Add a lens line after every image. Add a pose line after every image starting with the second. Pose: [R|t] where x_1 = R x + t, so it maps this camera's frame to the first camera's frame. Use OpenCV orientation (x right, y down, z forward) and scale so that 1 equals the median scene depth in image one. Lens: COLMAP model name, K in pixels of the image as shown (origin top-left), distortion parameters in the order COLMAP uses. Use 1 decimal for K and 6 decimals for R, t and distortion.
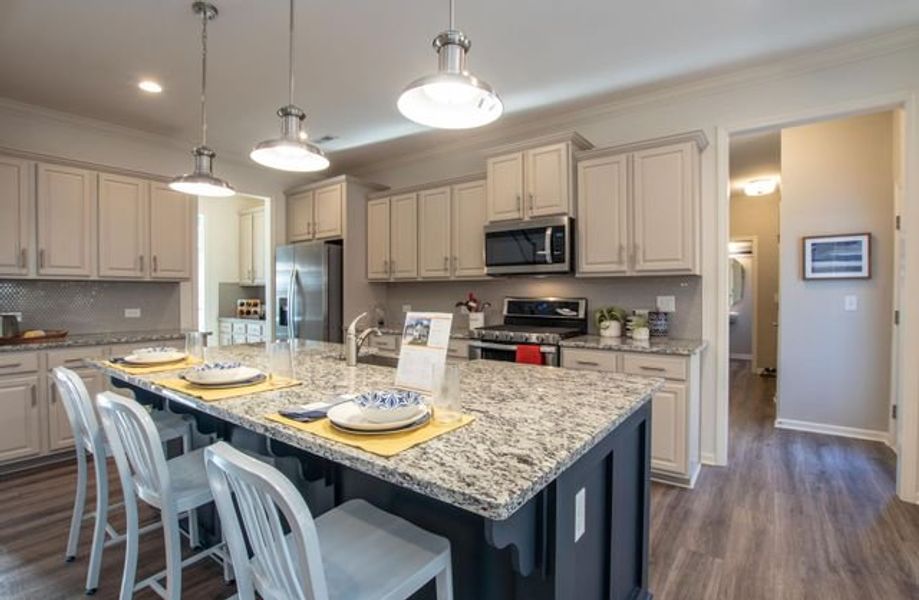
lens RADIAL K [[425.3, 0, 458.6], [0, 425.3, 293.9], [0, 0, 1]] dist [-0.025968, 0.000457]
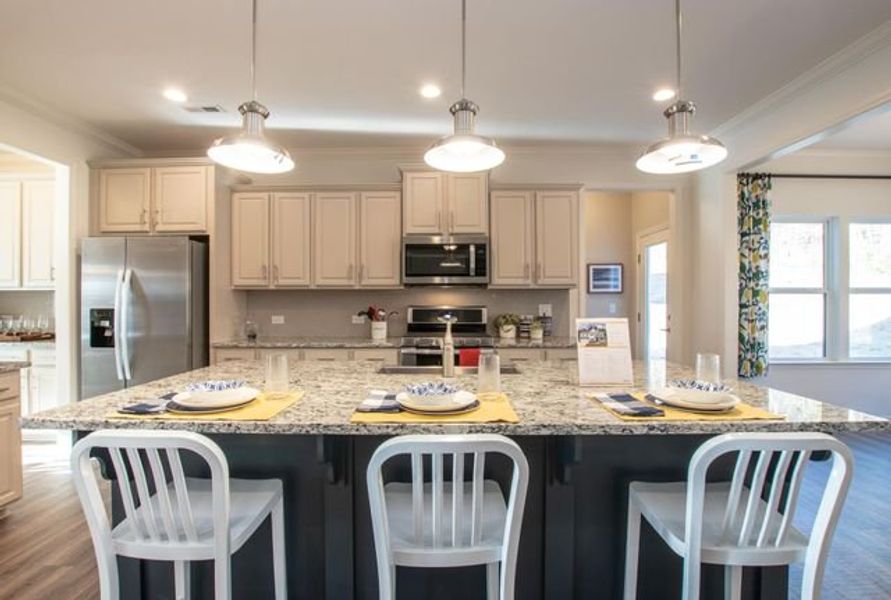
lens RADIAL K [[409.3, 0, 437.2], [0, 409.3, 302.2], [0, 0, 1]] dist [-0.027292, -0.000505]
pose [[0.815266, 0.000498, 0.579086, -0.467764], [0.000891, 0.999997, -0.002115, 0.000675], [-0.579086, 0.002241, 0.815263, 0.148376]]
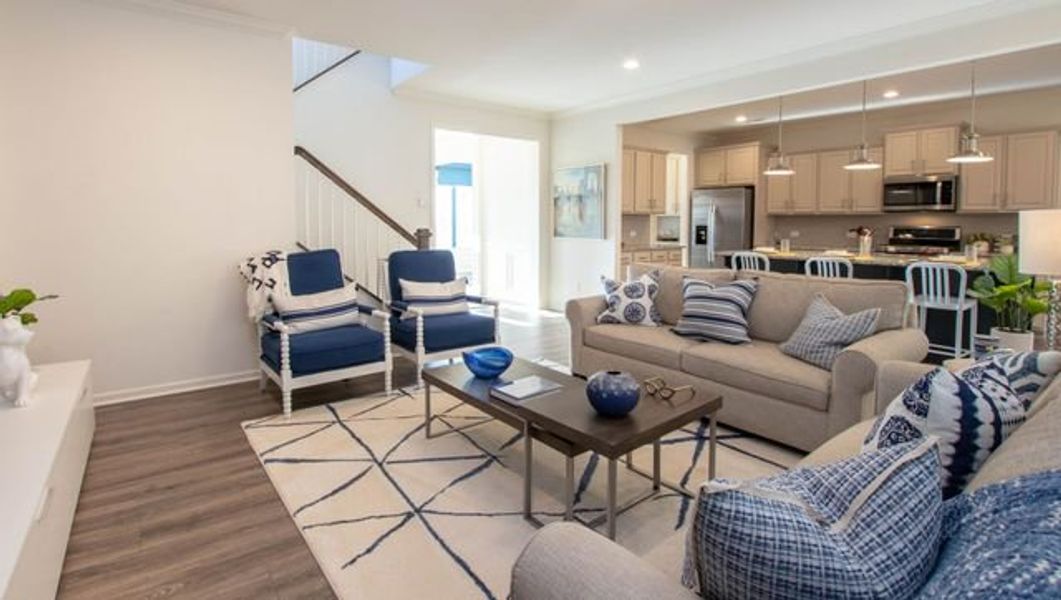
lens RADIAL K [[505.0, 0, 531.9], [0, 505.0, 247.9], [0, 0, 1]] dist [-0.004563, -0.000776]
pose [[0.965627, 0.021717, -0.259022, -0.719505], [-0.009988, 0.998868, 0.046515, 0.017314], [0.259739, -0.042330, 0.964751, -1.150329]]
